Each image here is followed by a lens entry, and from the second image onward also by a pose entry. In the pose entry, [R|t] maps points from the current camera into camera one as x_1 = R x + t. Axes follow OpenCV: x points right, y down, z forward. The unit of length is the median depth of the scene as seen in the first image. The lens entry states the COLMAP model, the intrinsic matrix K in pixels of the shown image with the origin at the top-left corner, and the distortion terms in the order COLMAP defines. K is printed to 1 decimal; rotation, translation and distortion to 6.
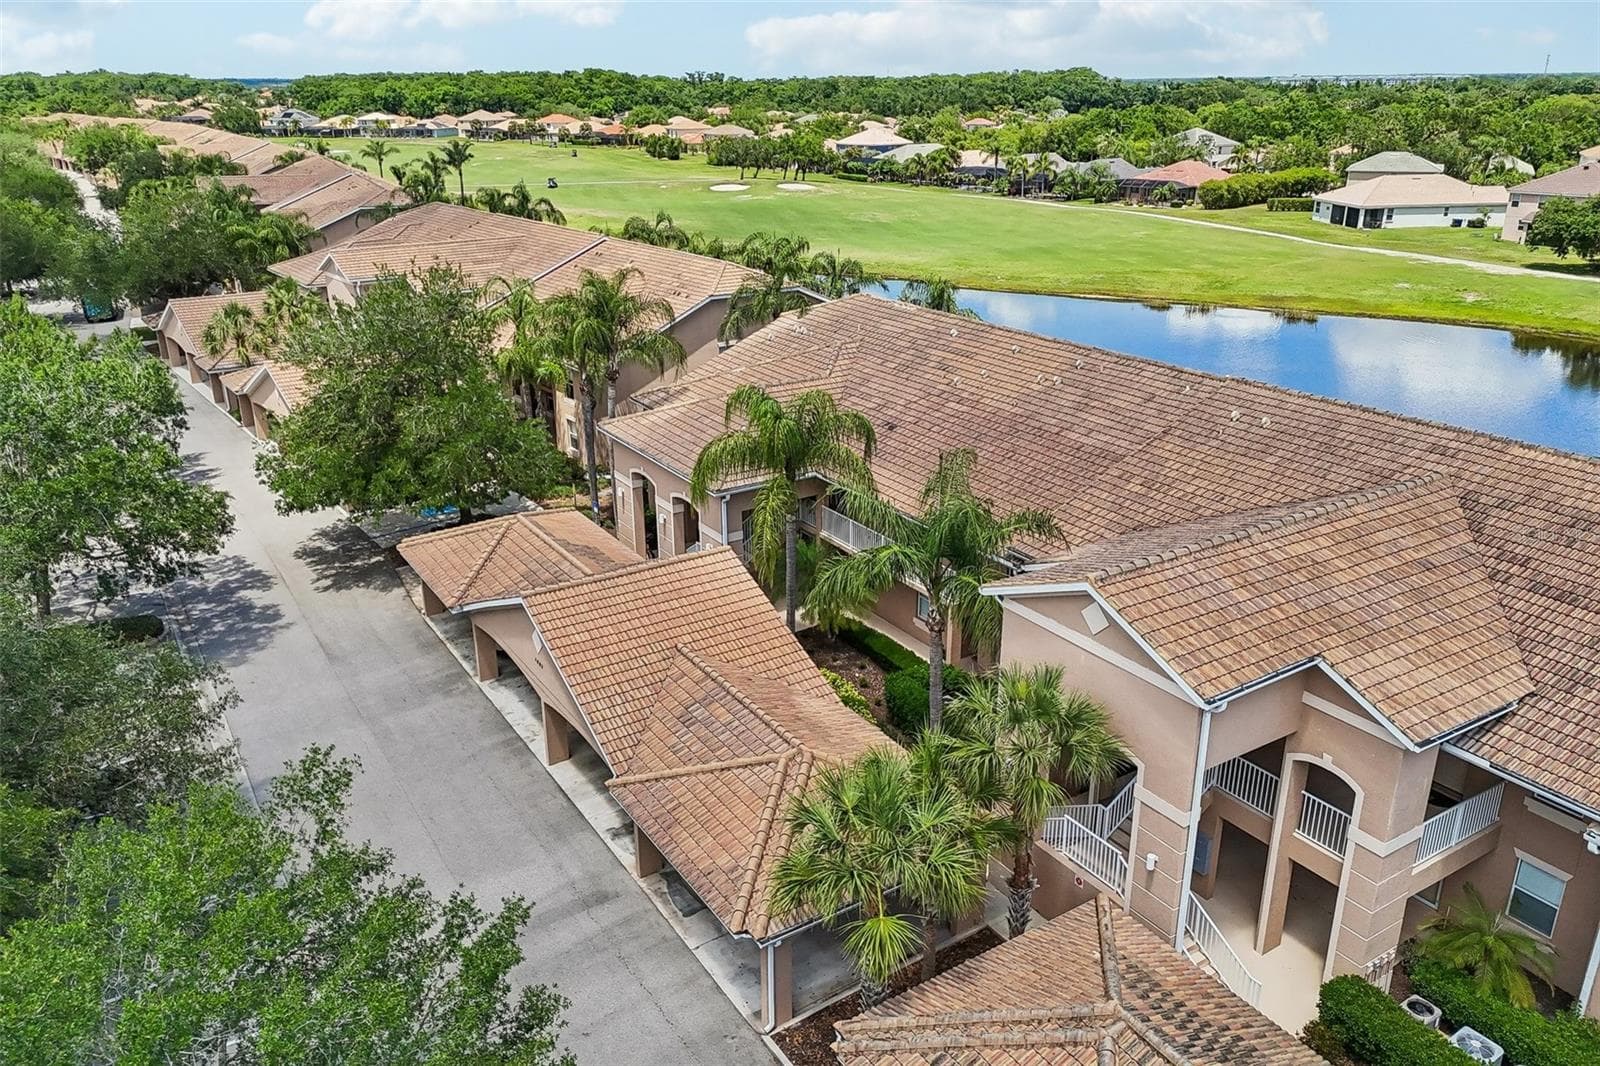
lens RADIAL K [[1173.2, 0, 802.5], [0, 1173.2, 529.8], [0, 0, 1]] dist [0.071154, -0.063639]
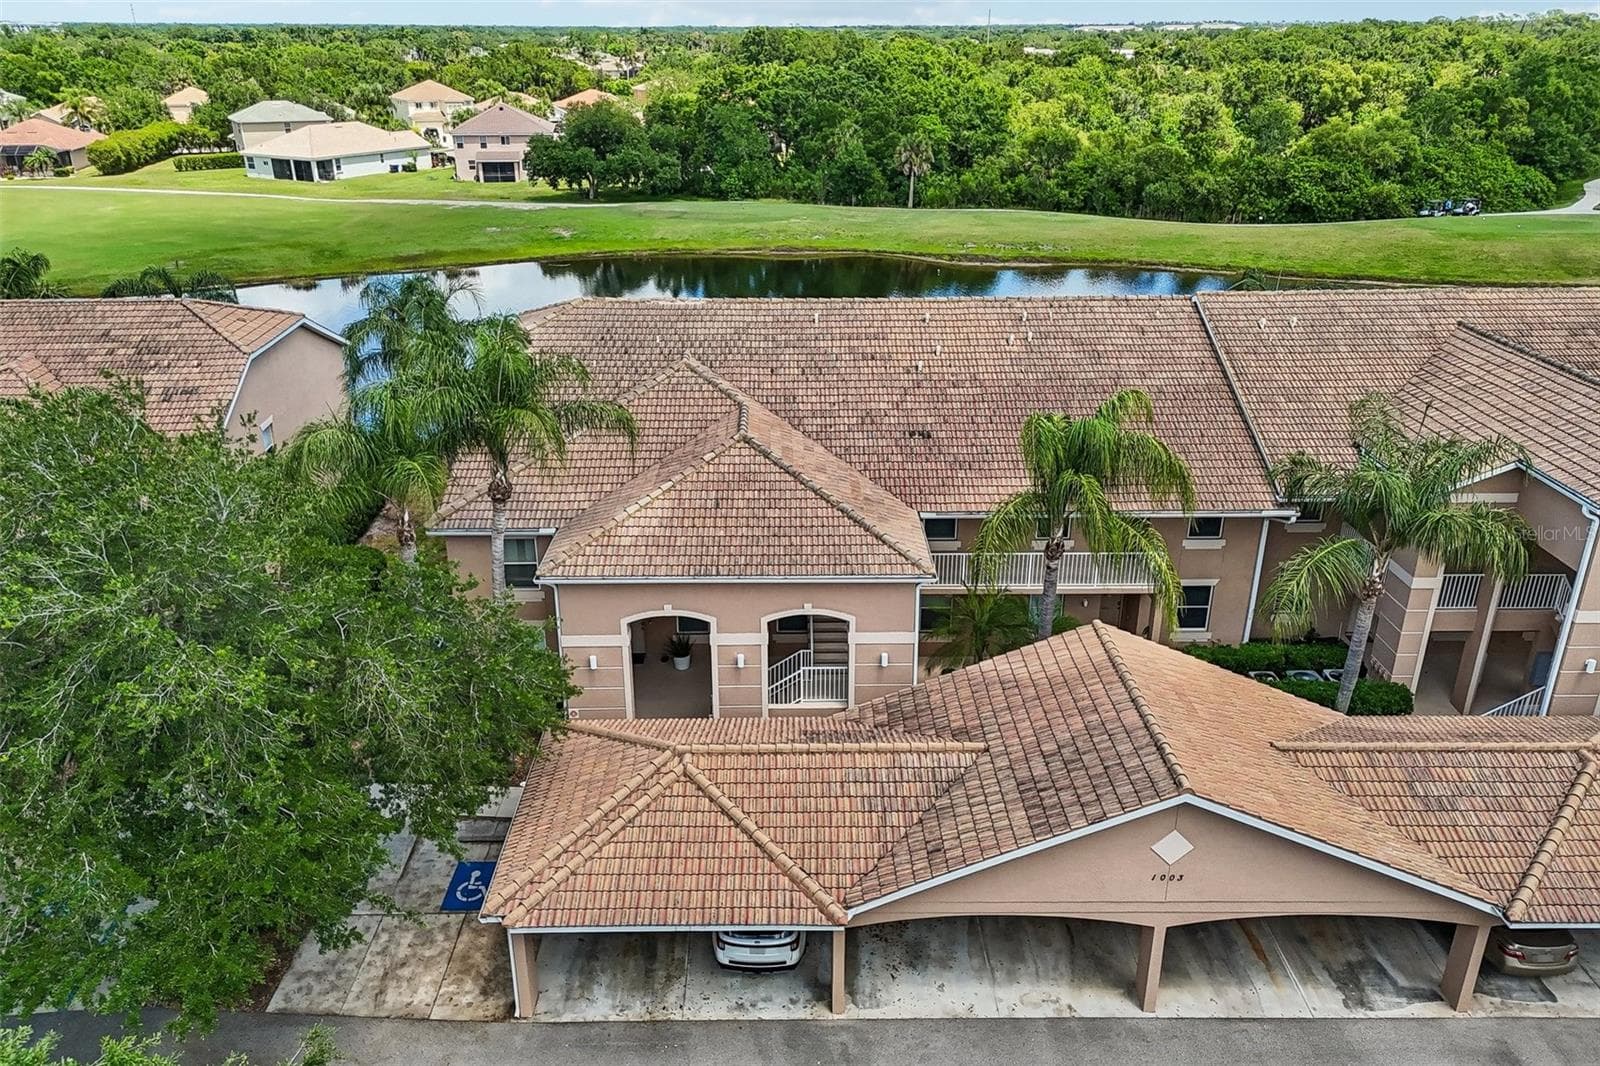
lens RADIAL K [[1173.2, 0, 802.5], [0, 1173.2, 529.8], [0, 0, 1]] dist [0.071154, -0.063639]
pose [[0.530925, -0.325977, 0.782213, -0.166610], [0.297470, 0.936006, 0.188161, -0.053803], [-0.793492, 0.132786, 0.593917, 0.155624]]
